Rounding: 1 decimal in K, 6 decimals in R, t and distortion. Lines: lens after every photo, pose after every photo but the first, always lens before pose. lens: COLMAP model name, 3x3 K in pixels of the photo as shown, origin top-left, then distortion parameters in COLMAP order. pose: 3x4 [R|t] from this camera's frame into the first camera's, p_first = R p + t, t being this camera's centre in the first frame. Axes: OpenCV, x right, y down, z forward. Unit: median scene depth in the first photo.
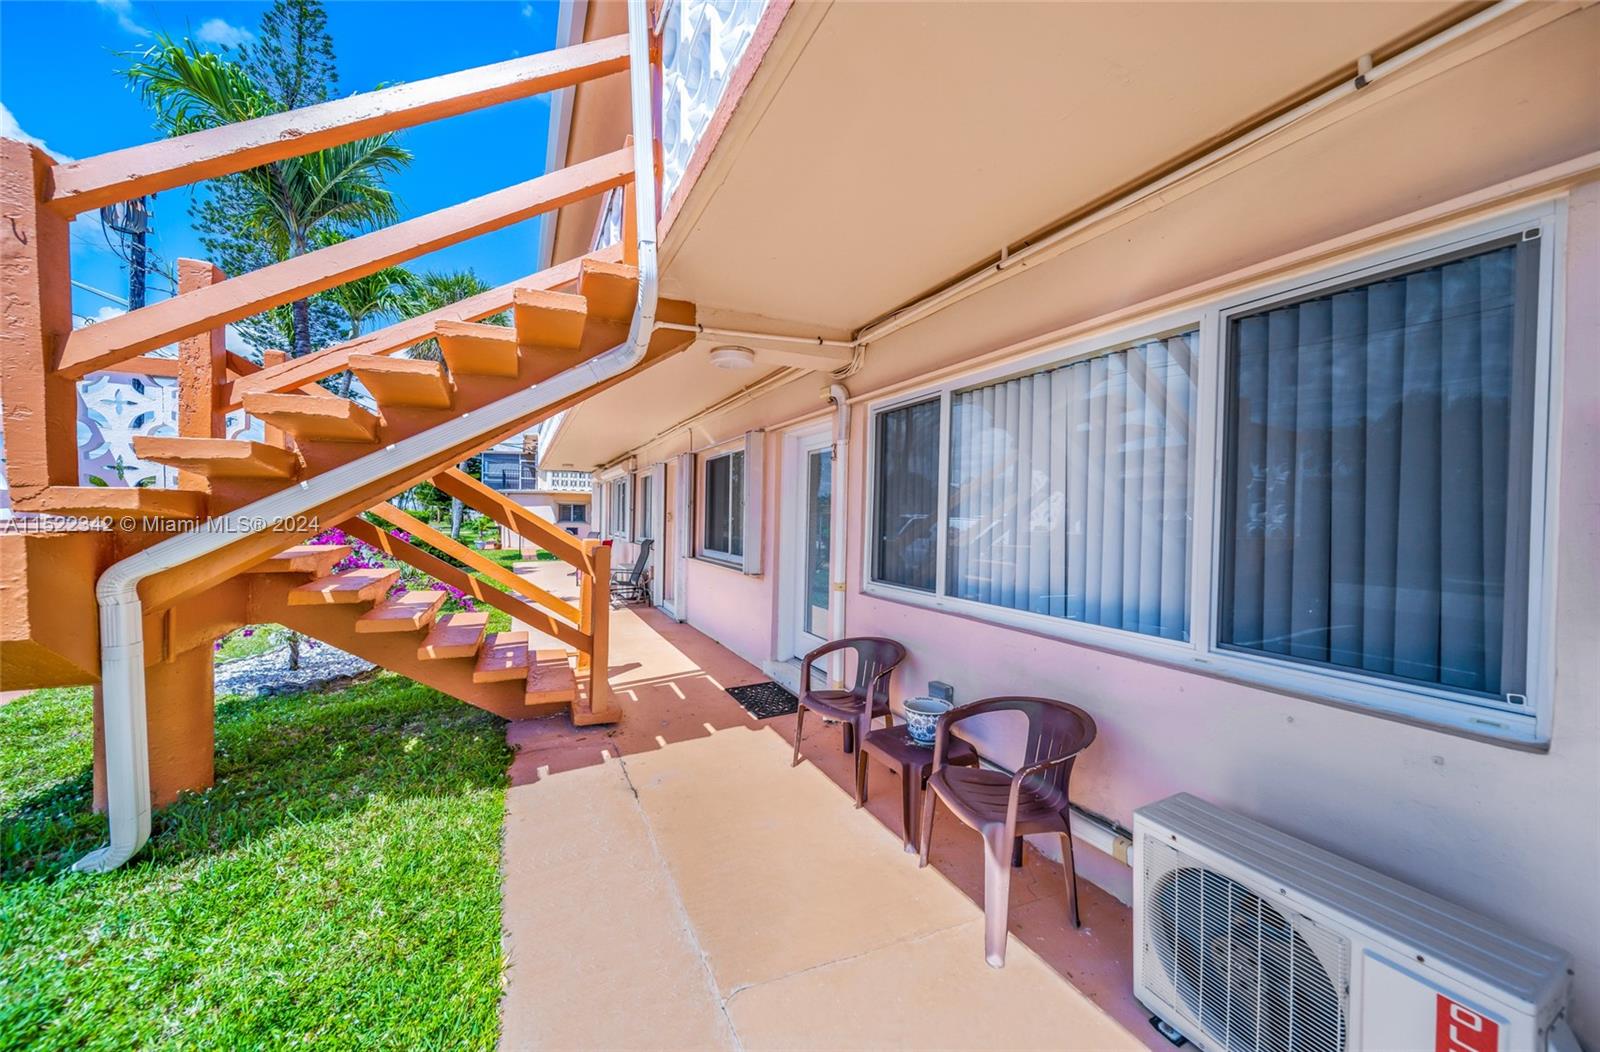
lens RADIAL K [[529.4, 0, 803.0], [0, 529.4, 532.4], [0, 0, 1]] dist [-0.011805, -0.000021]
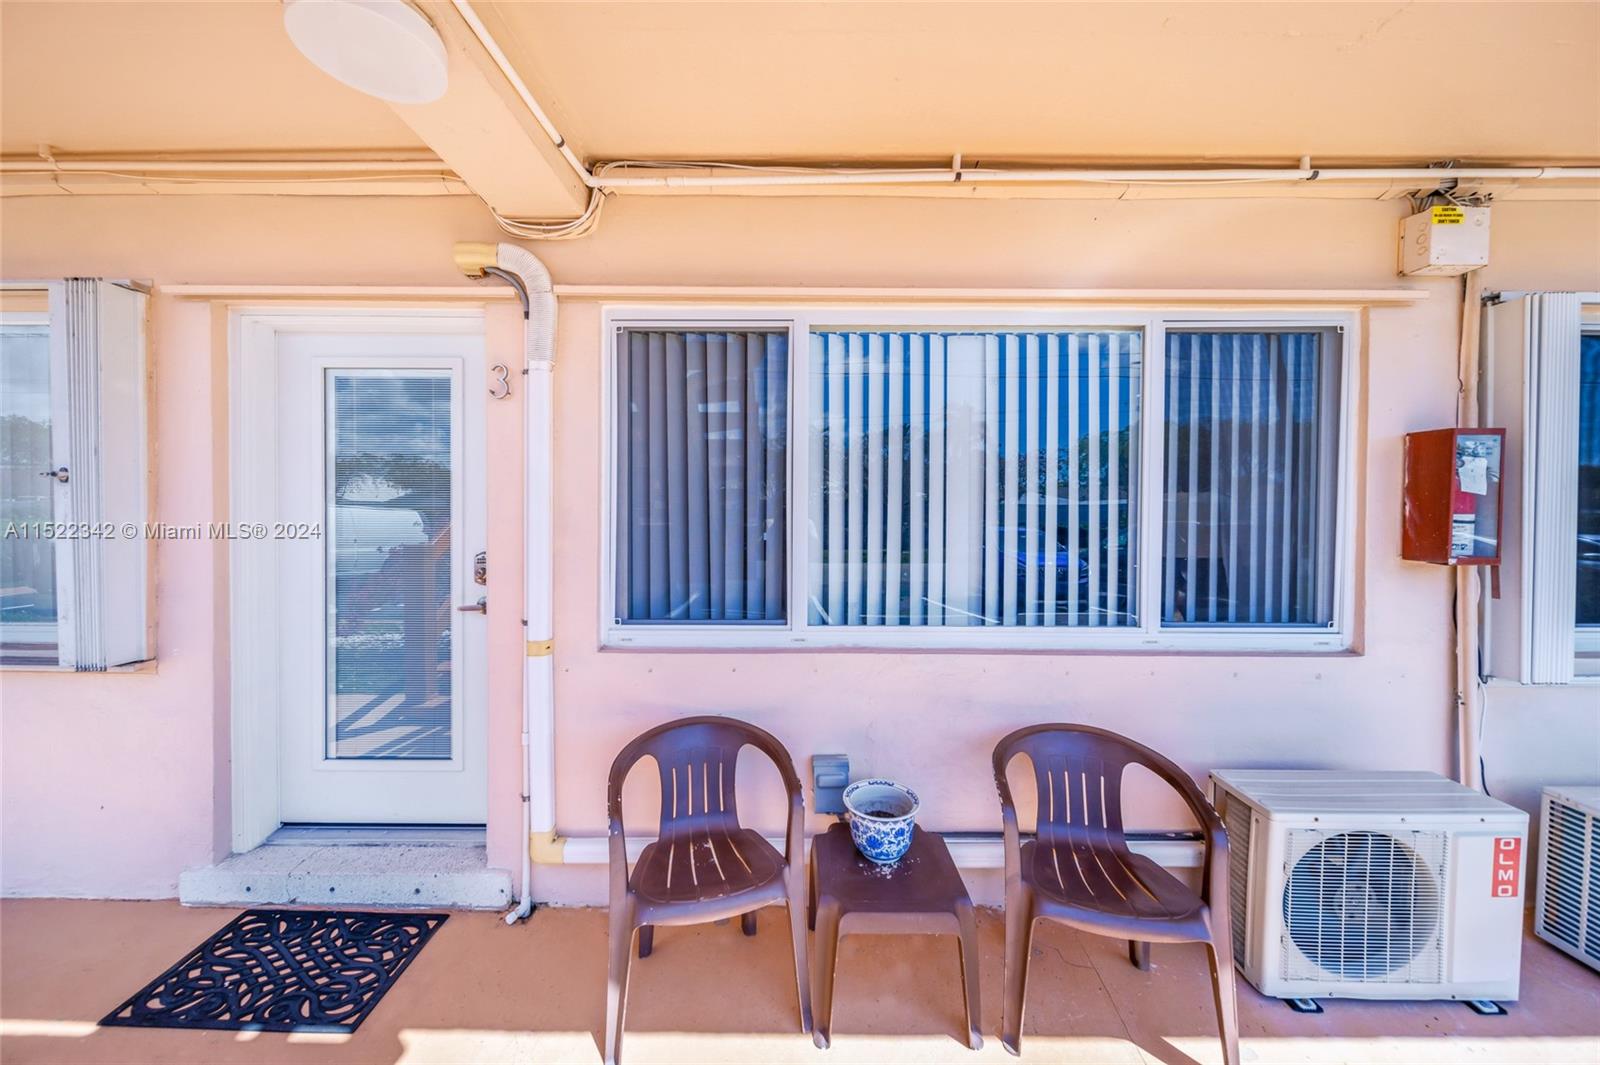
lens RADIAL K [[552.0, 0, 793.9], [0, 552.0, 526.7], [0, 0, 1]] dist [0.006487, -0.003017]
pose [[0.477750, -0.034443, 0.877820, -0.321858], [0.028523, 0.999312, 0.023687, -0.022861], [-0.878033, 0.013721, 0.478404, 0.602576]]
